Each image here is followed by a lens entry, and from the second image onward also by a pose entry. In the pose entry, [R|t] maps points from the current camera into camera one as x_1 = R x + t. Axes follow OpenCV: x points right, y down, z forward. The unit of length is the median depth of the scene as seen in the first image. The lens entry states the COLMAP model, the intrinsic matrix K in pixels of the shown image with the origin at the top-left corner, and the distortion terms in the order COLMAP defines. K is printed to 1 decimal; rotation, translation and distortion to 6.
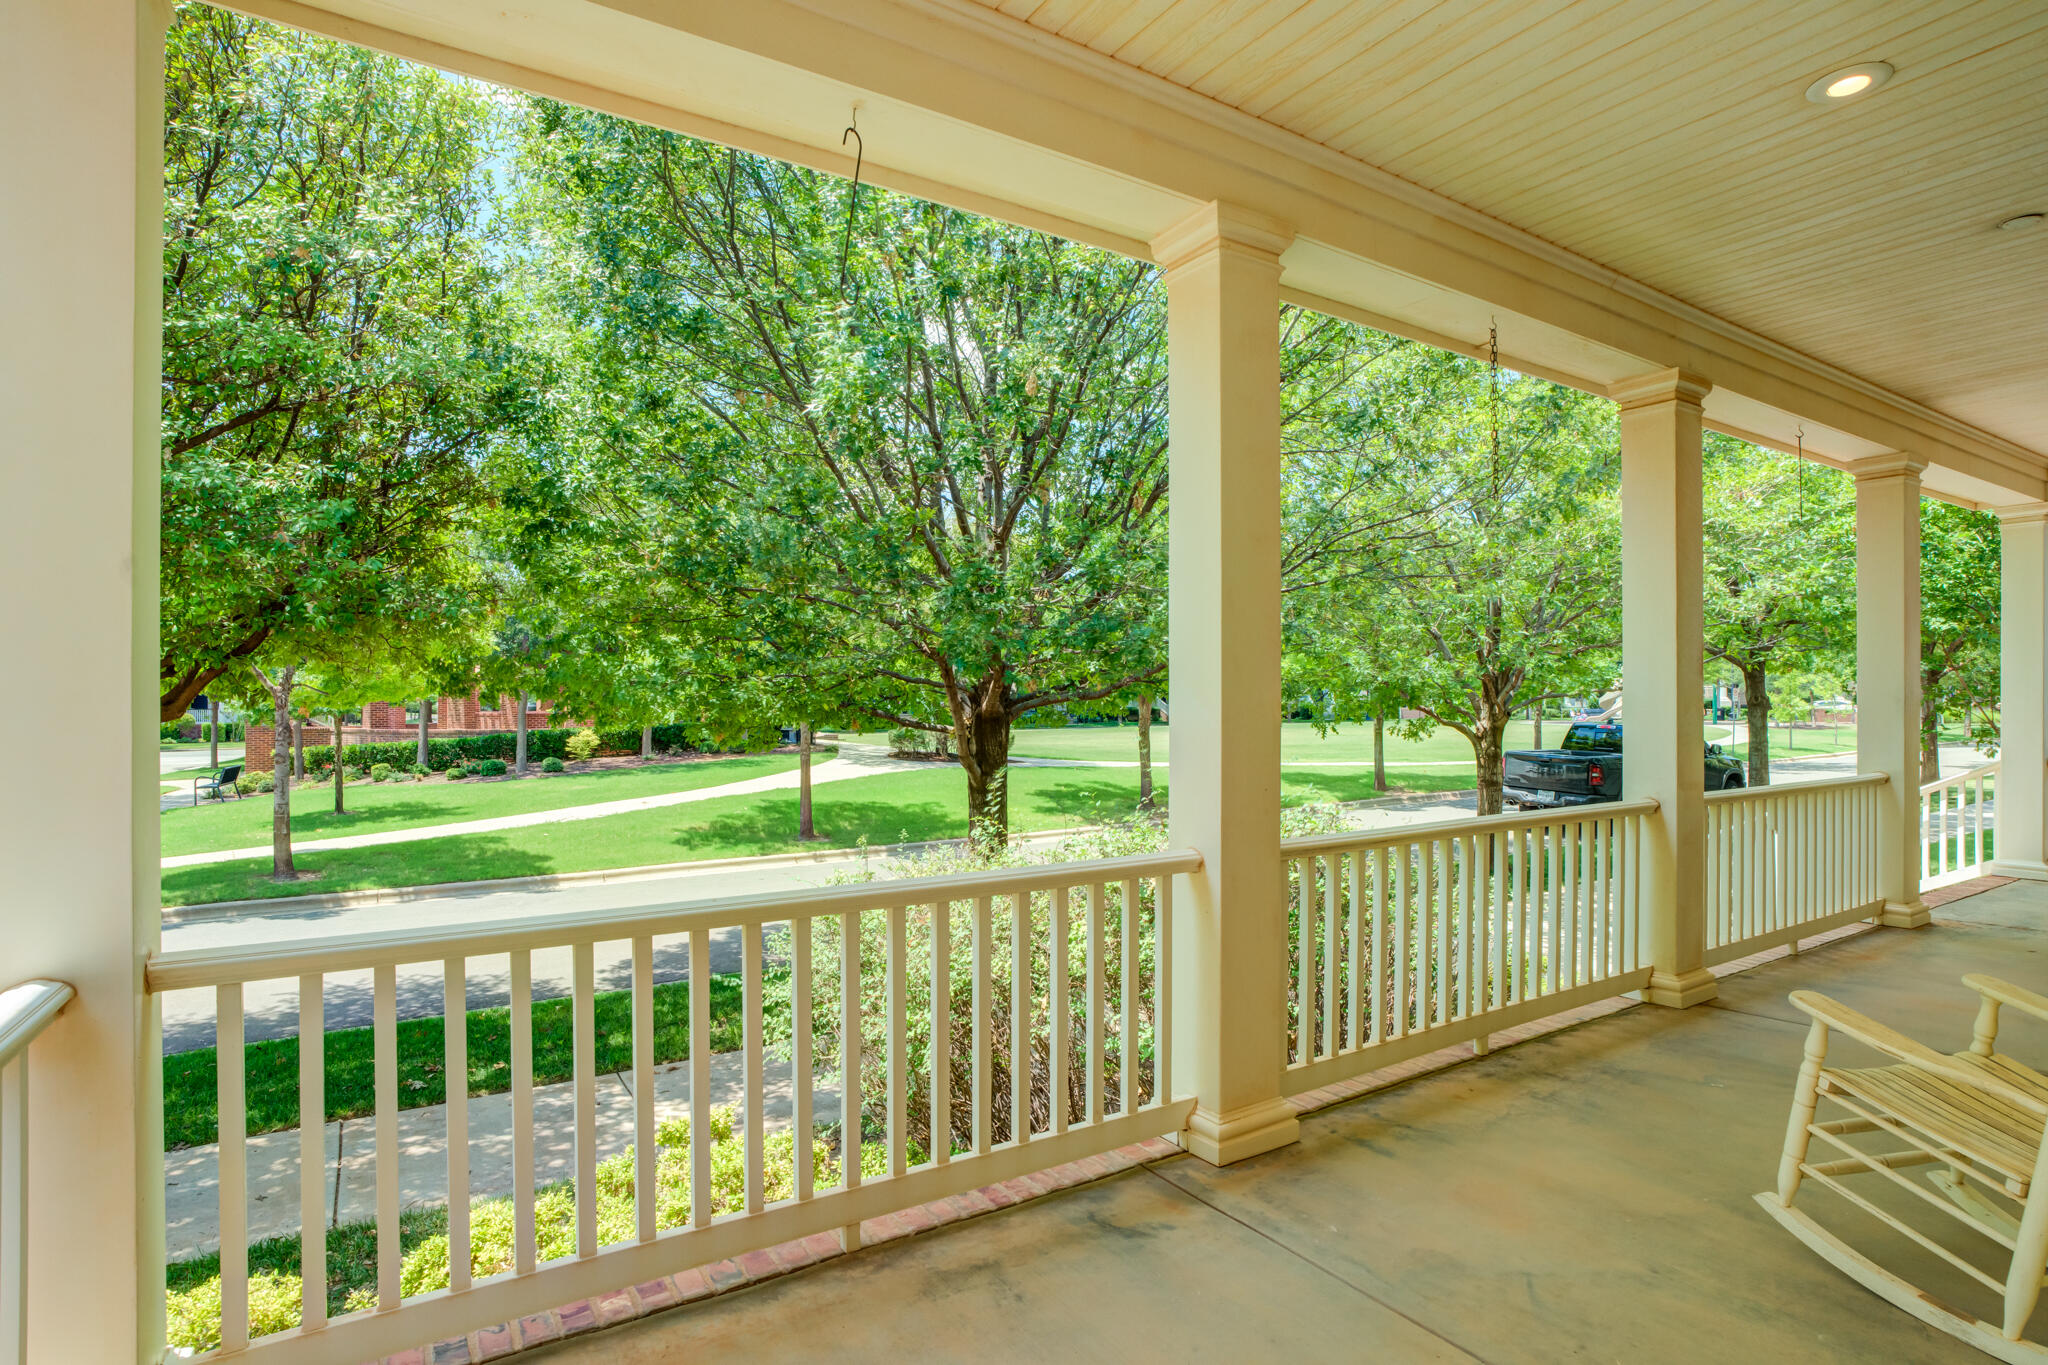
lens RADIAL K [[1015.1, 0, 1019.1], [0, 1015.1, 724.1], [0, 0, 1]] dist [-0.001231, 0.000085]
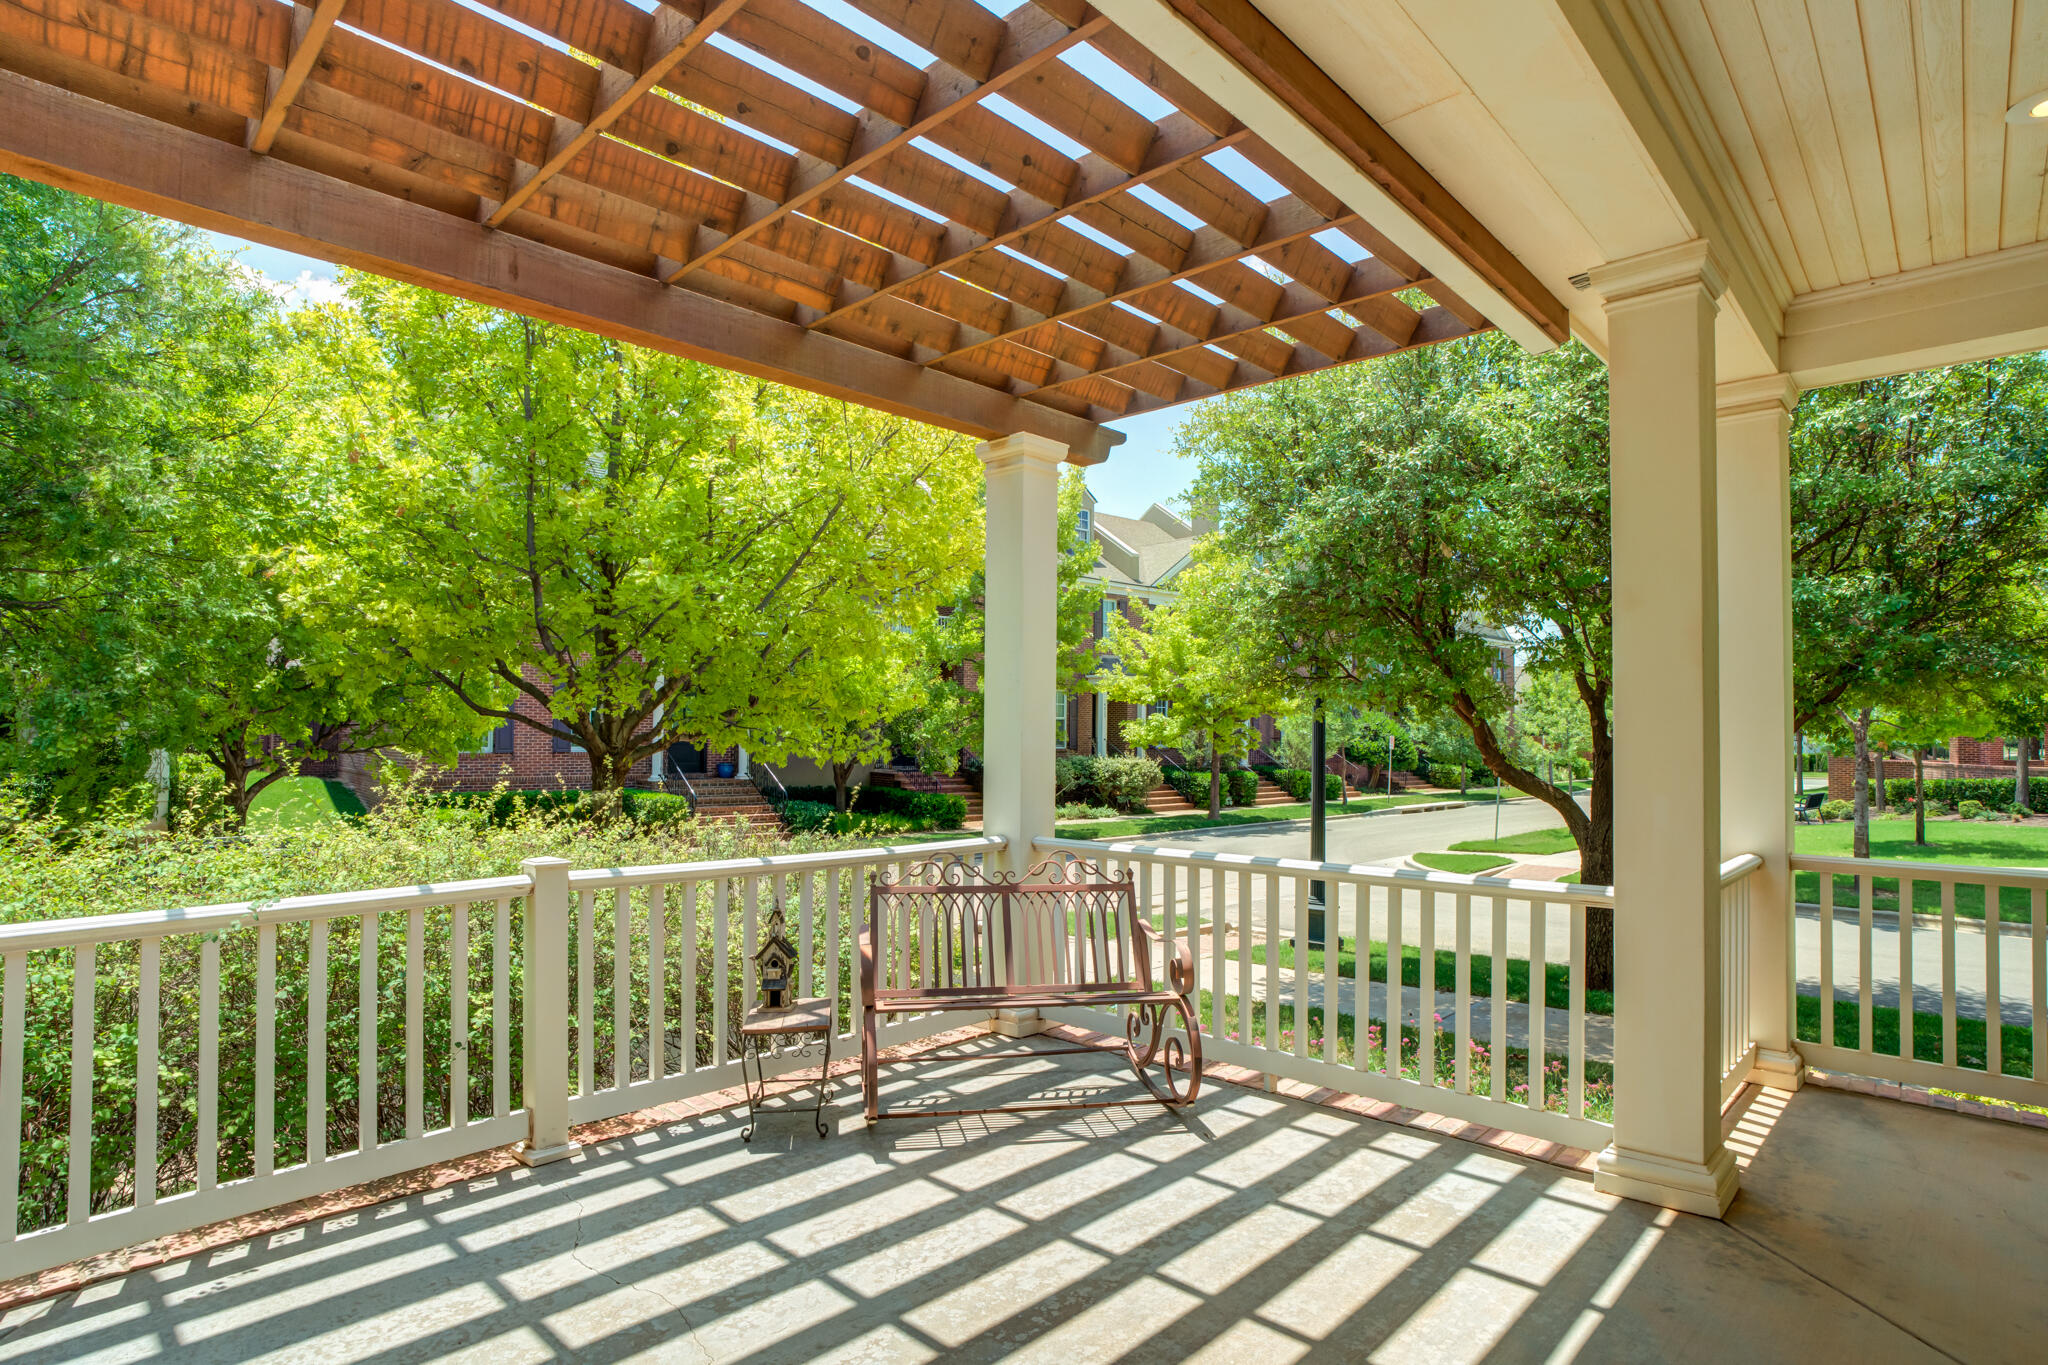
lens RADIAL K [[1050.5, 0, 1024.0], [0, 1050.5, 682.5], [0, 0, 1]] dist [-0.039932, 0.024230]
pose [[0.257133, -0.039652, -0.965562, 0.100645], [-0.028714, 0.998403, -0.048647, 0.000938], [0.965949, 0.040234, 0.255584, -0.134123]]
